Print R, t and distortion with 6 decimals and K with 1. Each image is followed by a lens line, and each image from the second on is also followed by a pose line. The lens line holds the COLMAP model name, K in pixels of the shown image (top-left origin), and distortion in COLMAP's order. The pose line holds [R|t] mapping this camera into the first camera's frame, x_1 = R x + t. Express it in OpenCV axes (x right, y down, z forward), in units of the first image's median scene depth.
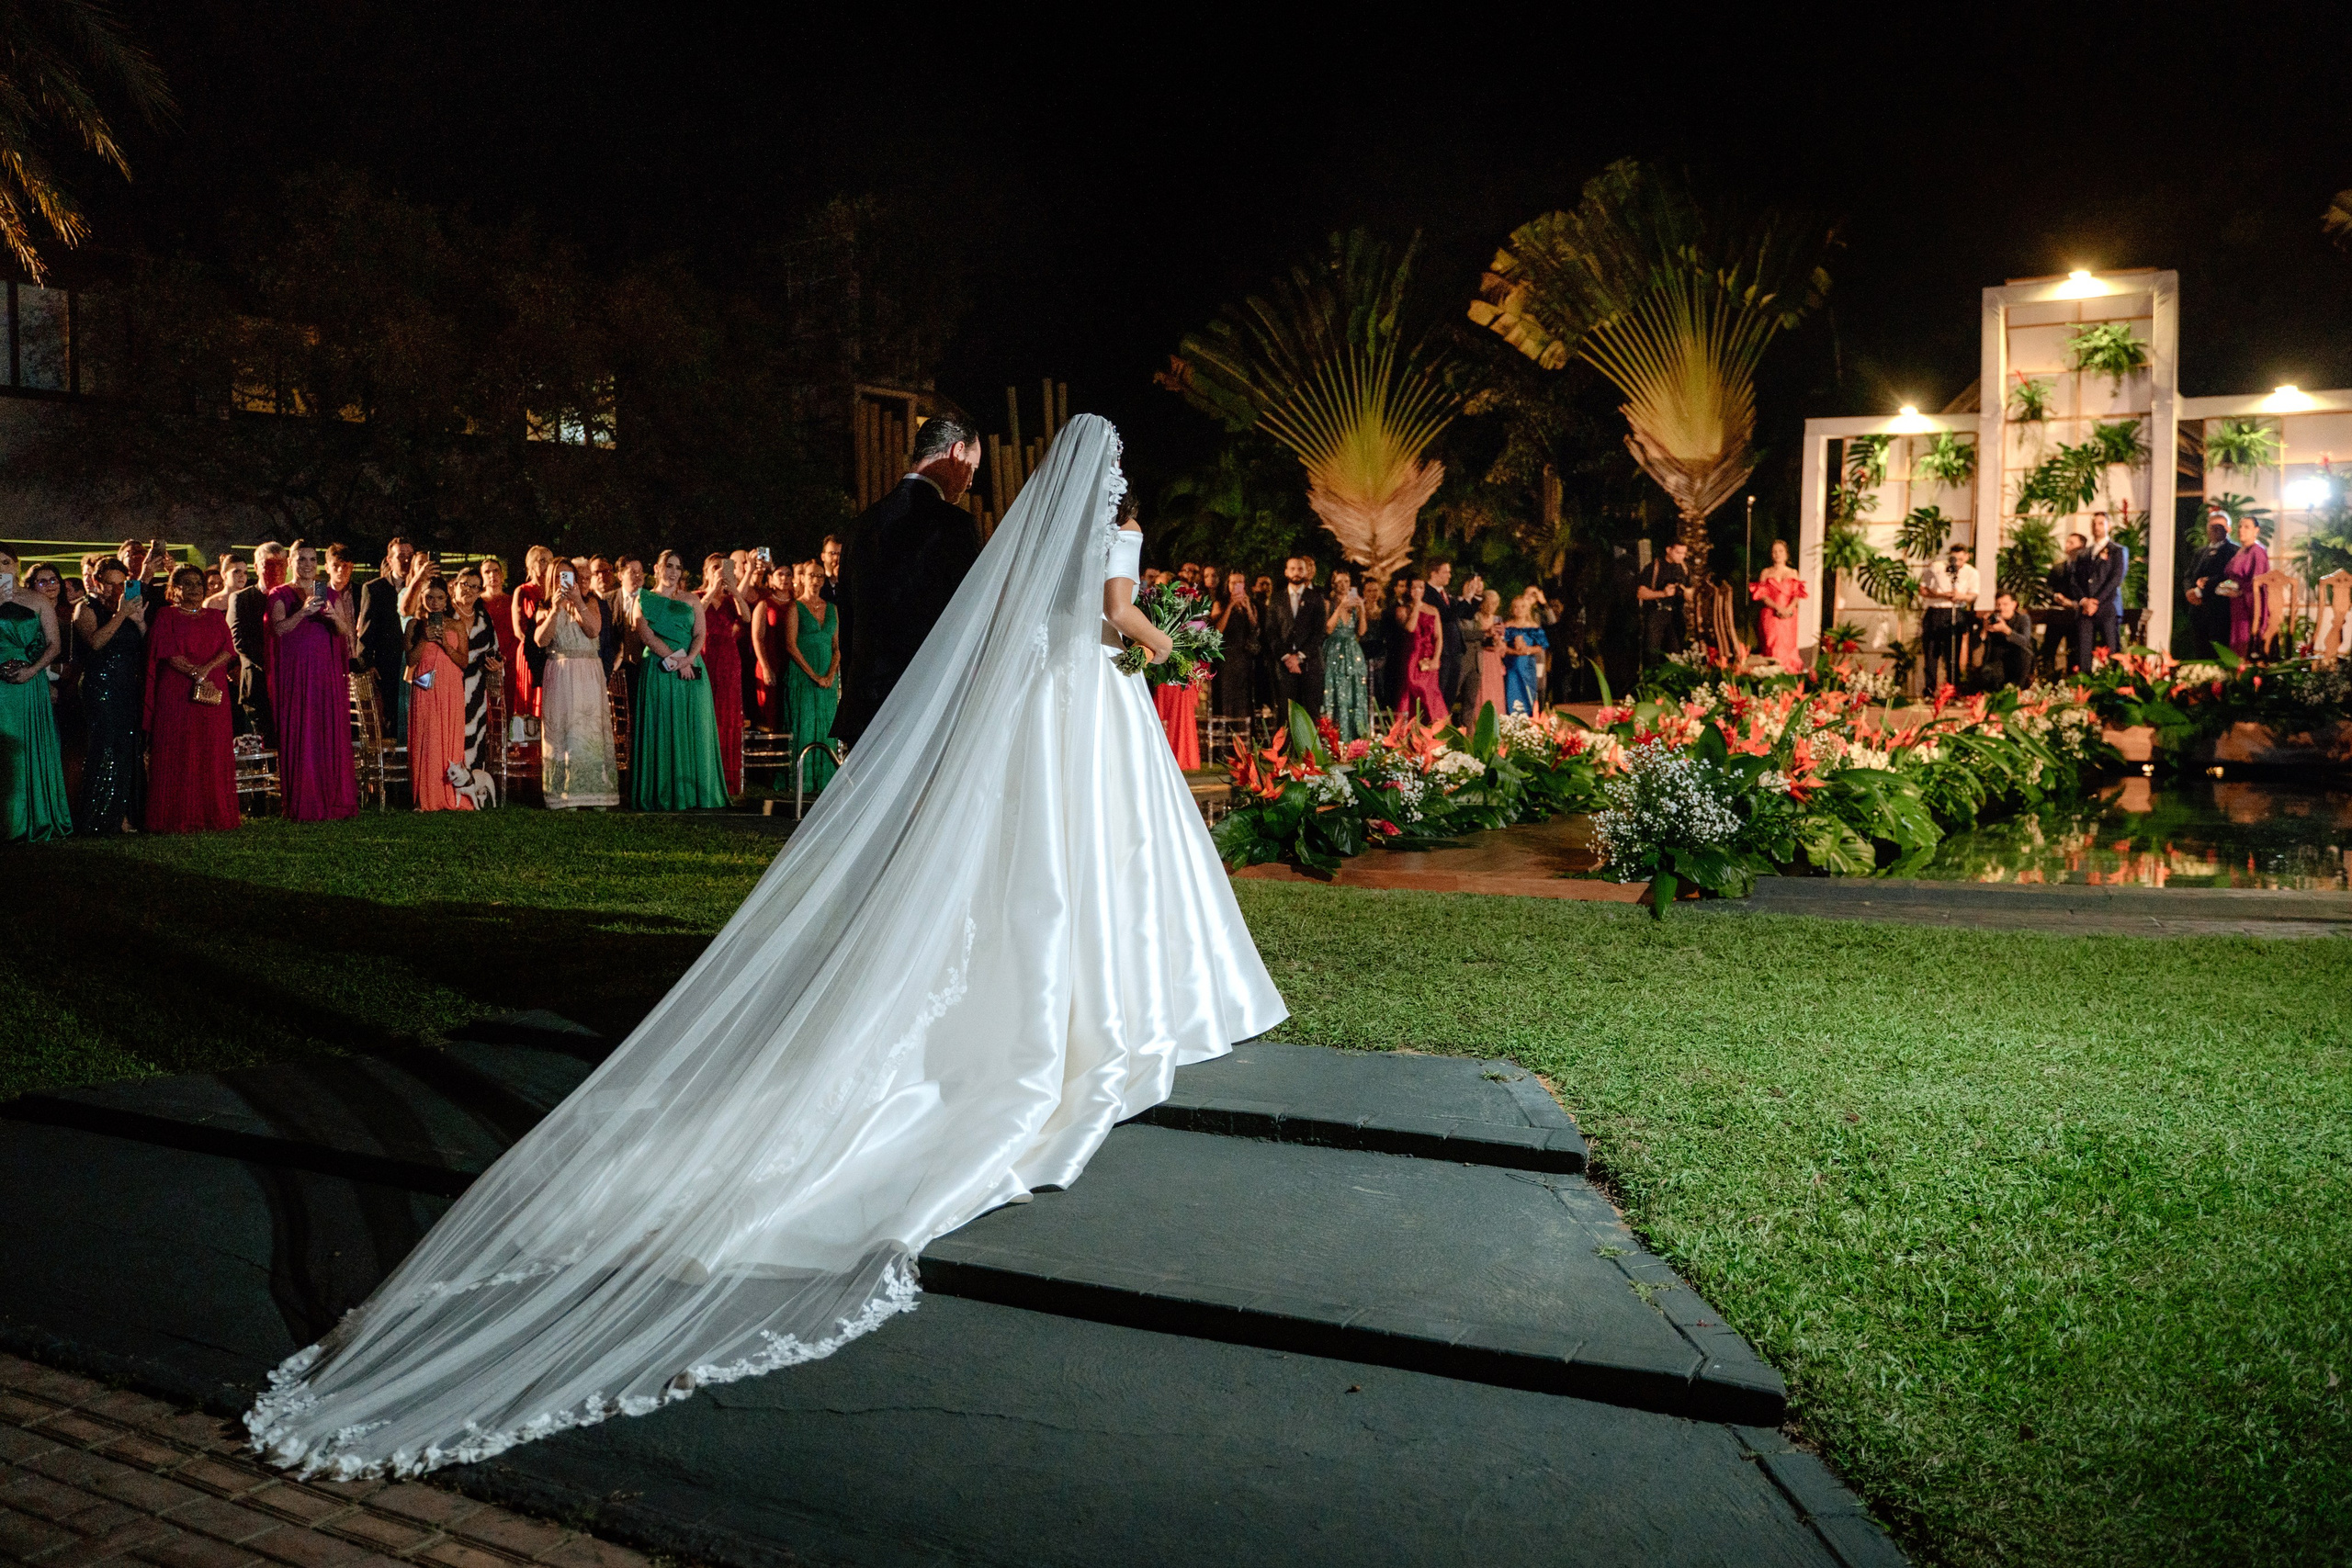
lens RADIAL K [[1964.2, 0, 1176.0], [0, 1964.2, 784.0], [0, 0, 1]] dist [-0.121855, 0.090455]
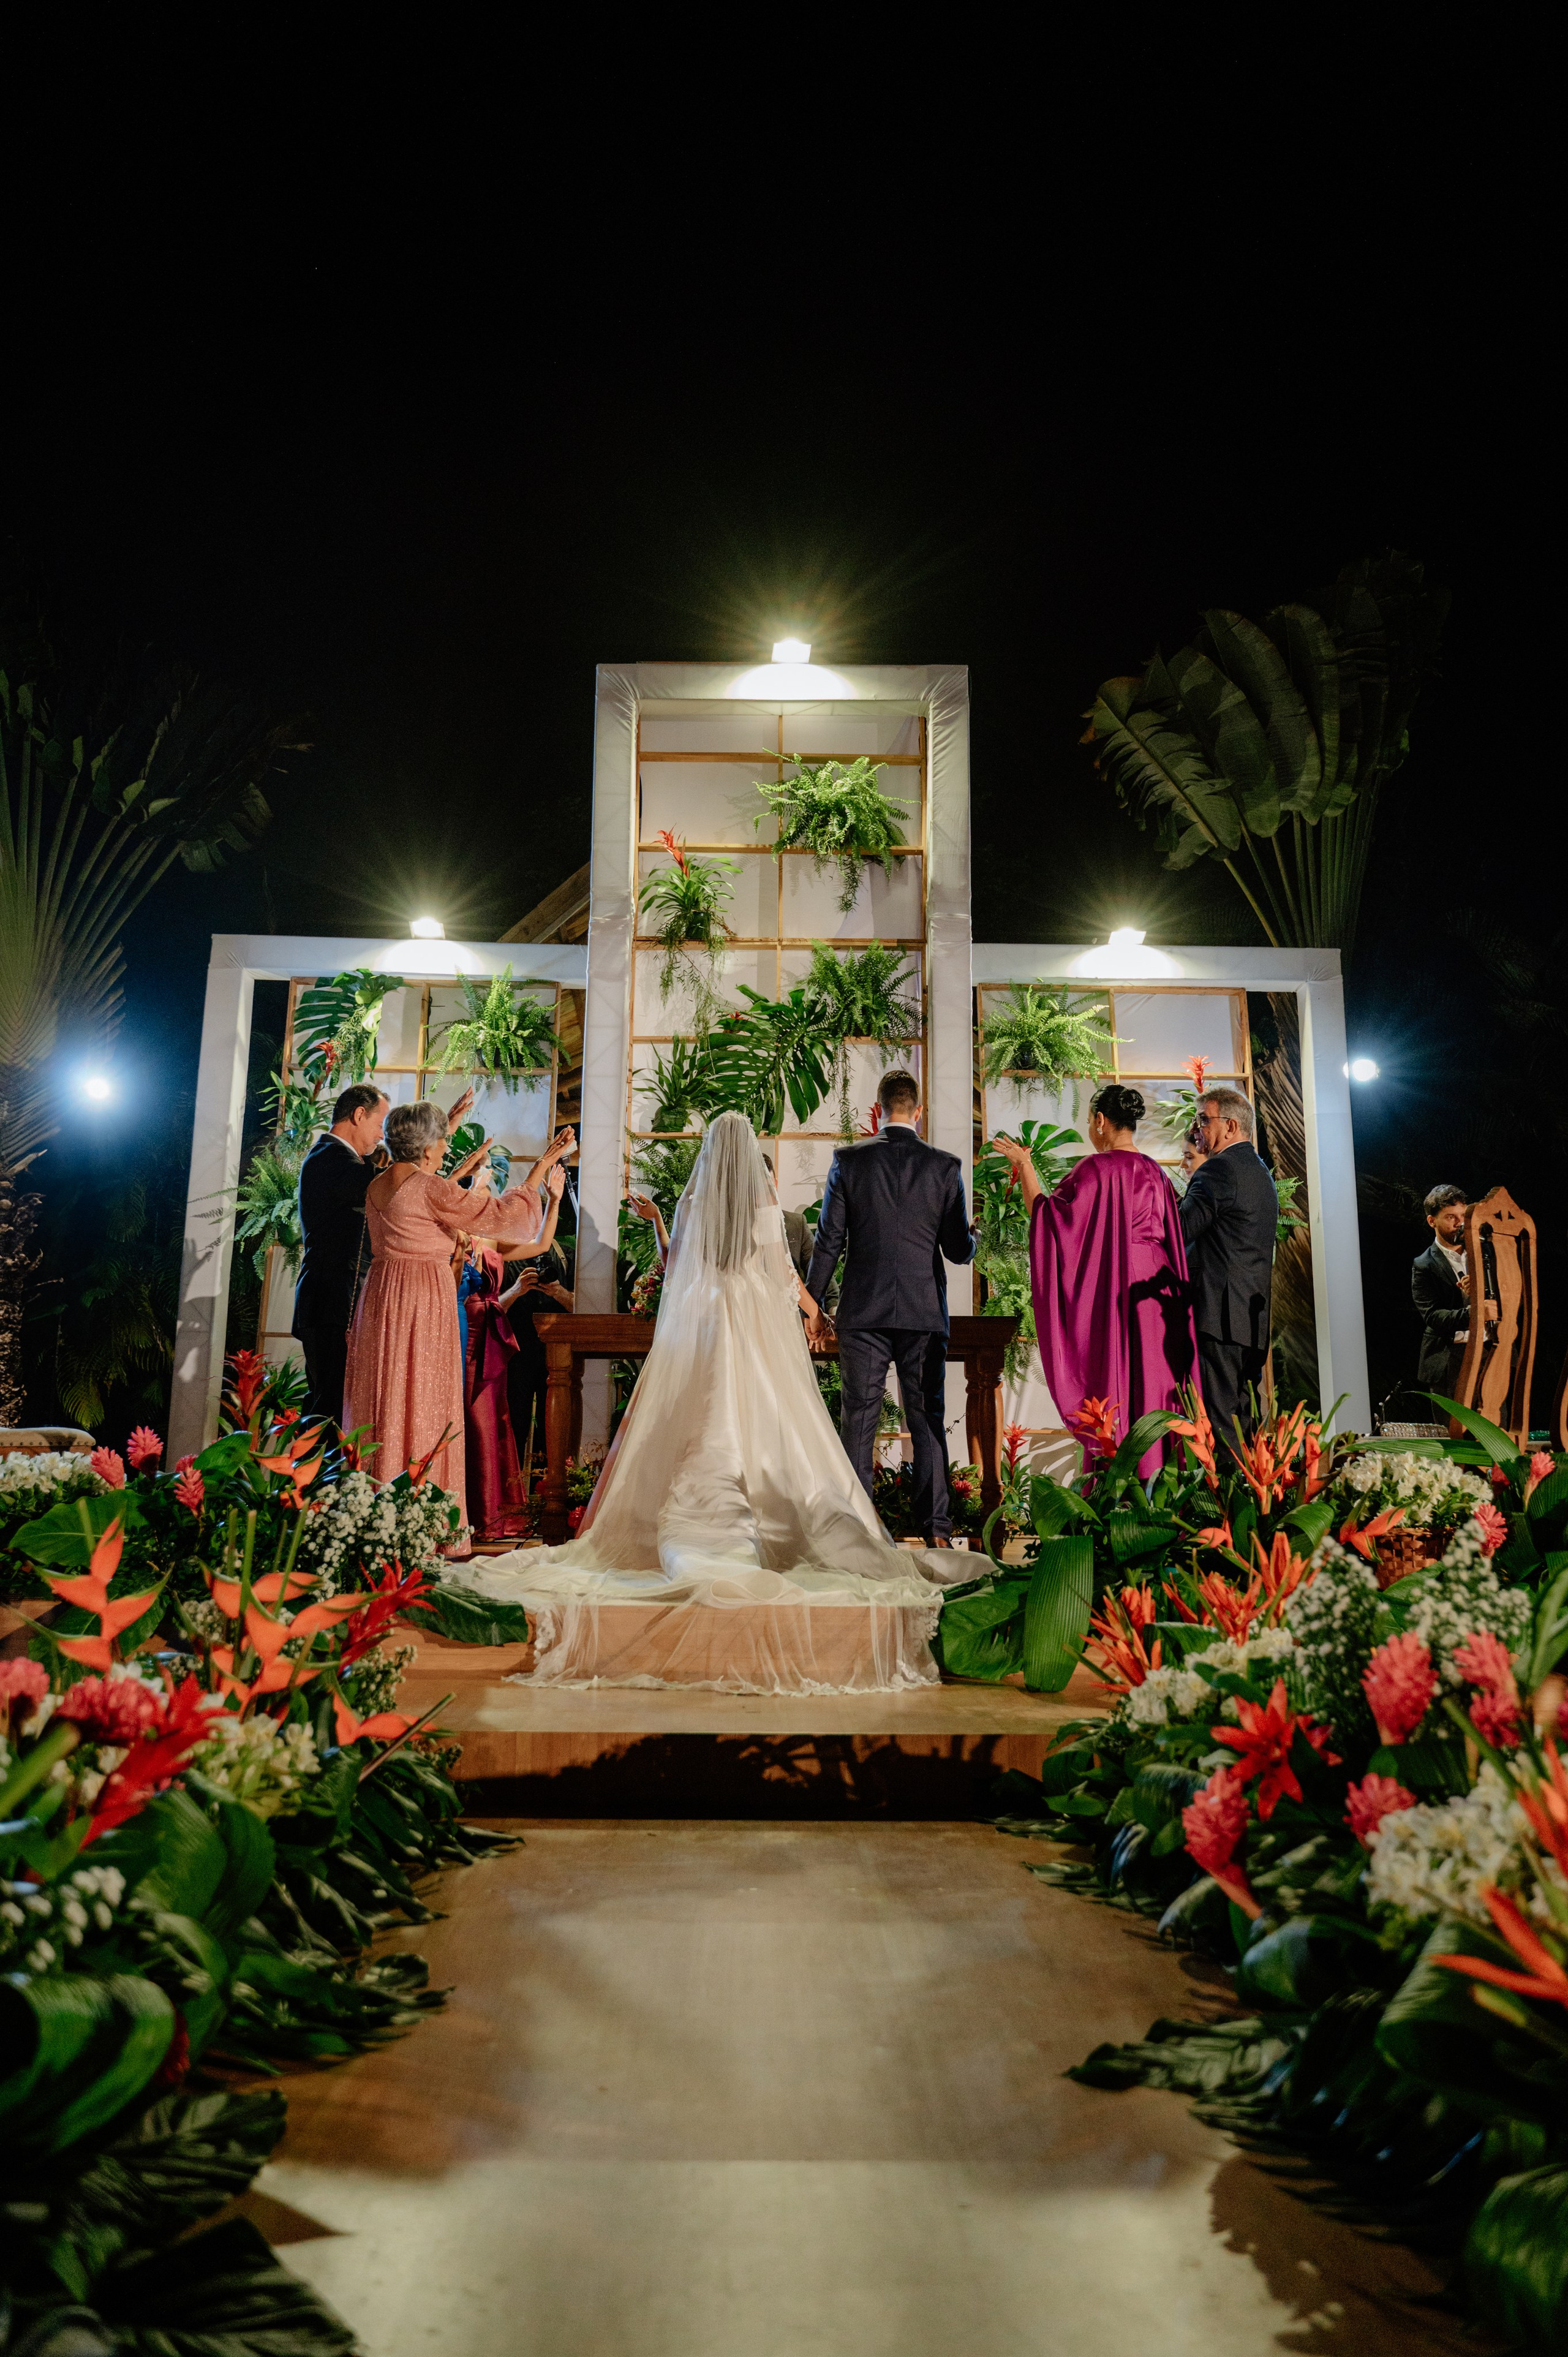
lens RADIAL K [[1869.7, 0, 784.0], [0, 1869.7, 1178.5], [0, 0, 1]] dist [-0.004916, -0.003668]
pose [[0.821860, 0.092076, 0.562200, 0.206342], [0.028069, 0.979109, -0.201390, -0.036235], [-0.568998, 0.181295, 0.802106, 0.615764]]
